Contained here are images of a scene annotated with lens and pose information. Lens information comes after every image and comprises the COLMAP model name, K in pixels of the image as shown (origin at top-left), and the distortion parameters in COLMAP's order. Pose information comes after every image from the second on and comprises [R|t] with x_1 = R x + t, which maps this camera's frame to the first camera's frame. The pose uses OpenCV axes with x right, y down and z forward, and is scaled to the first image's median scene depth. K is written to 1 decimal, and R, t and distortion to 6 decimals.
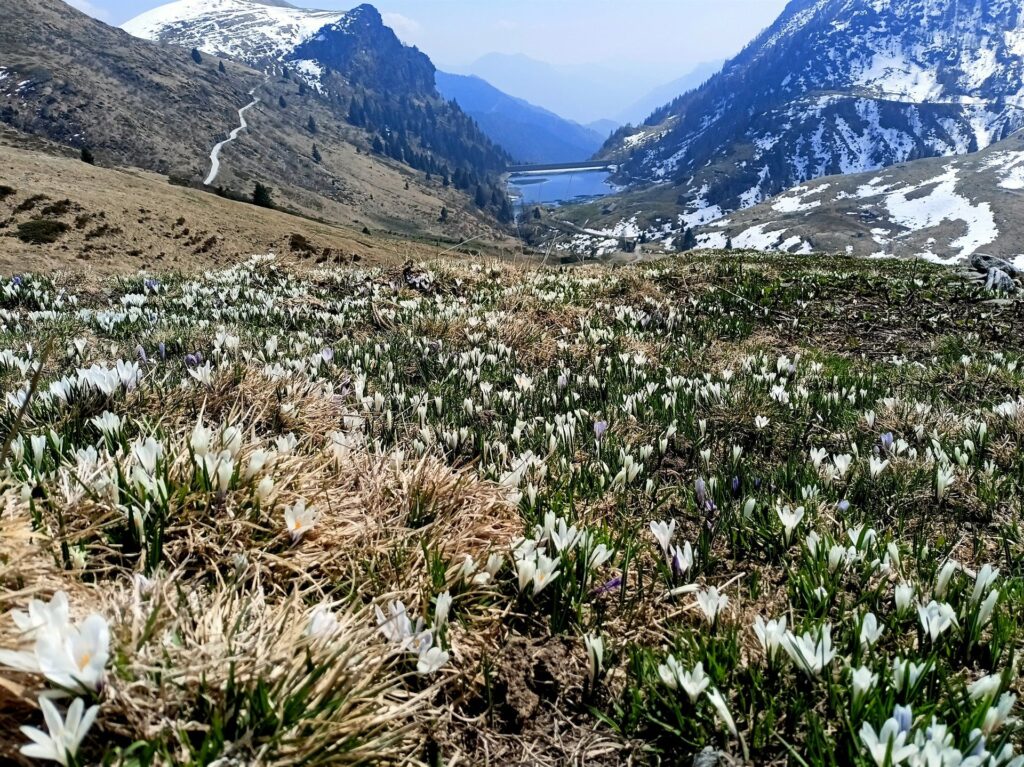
lens RADIAL K [[802.6, 0, 522.5], [0, 802.6, 393.1], [0, 0, 1]] dist [0.050623, -0.075222]
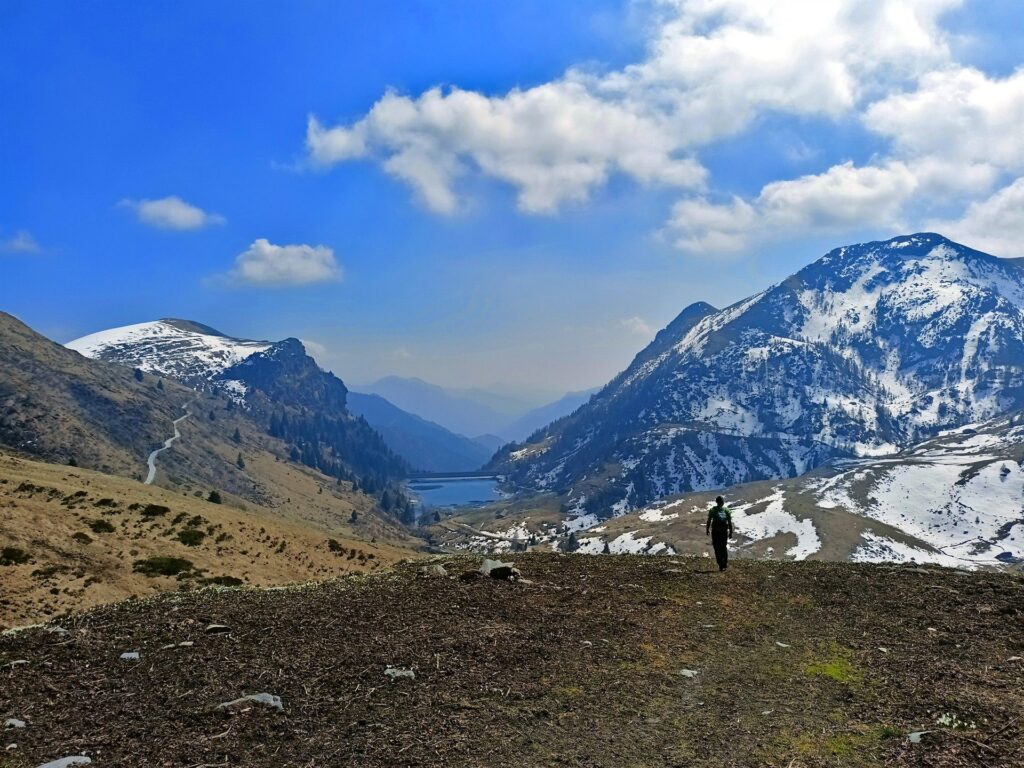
lens RADIAL K [[755.9, 0, 512.8], [0, 755.9, 378.6], [0, 0, 1]] dist [0.061593, -0.054233]
pose [[0.990913, 0.044689, 0.126864, -0.021664], [0.007978, 0.922004, -0.387098, 0.010038], [-0.134268, 0.384593, 0.913269, -0.059248]]
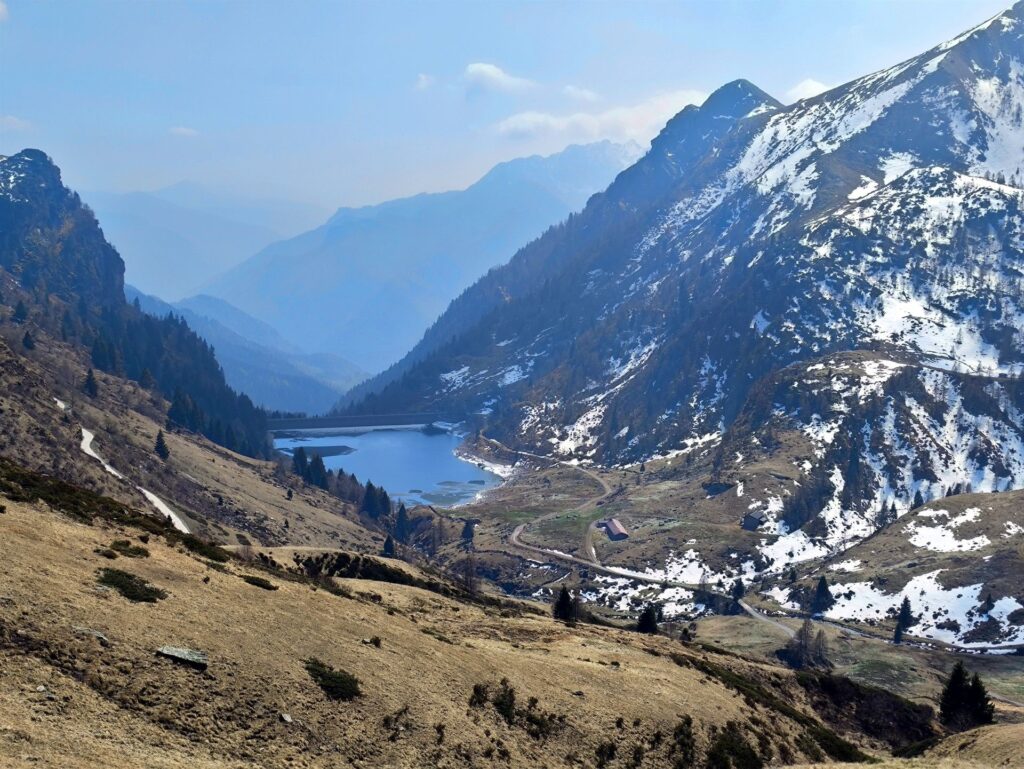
lens RADIAL K [[1462.0, 0, 512.8], [0, 1462.0, 383.3], [0, 0, 1]] dist [0.056721, 0.000000]
pose [[0.949178, 0.024050, 0.313819, -0.331686], [0.059304, 0.965550, -0.253369, -0.055556], [-0.309102, 0.259103, 0.915053, -0.047492]]
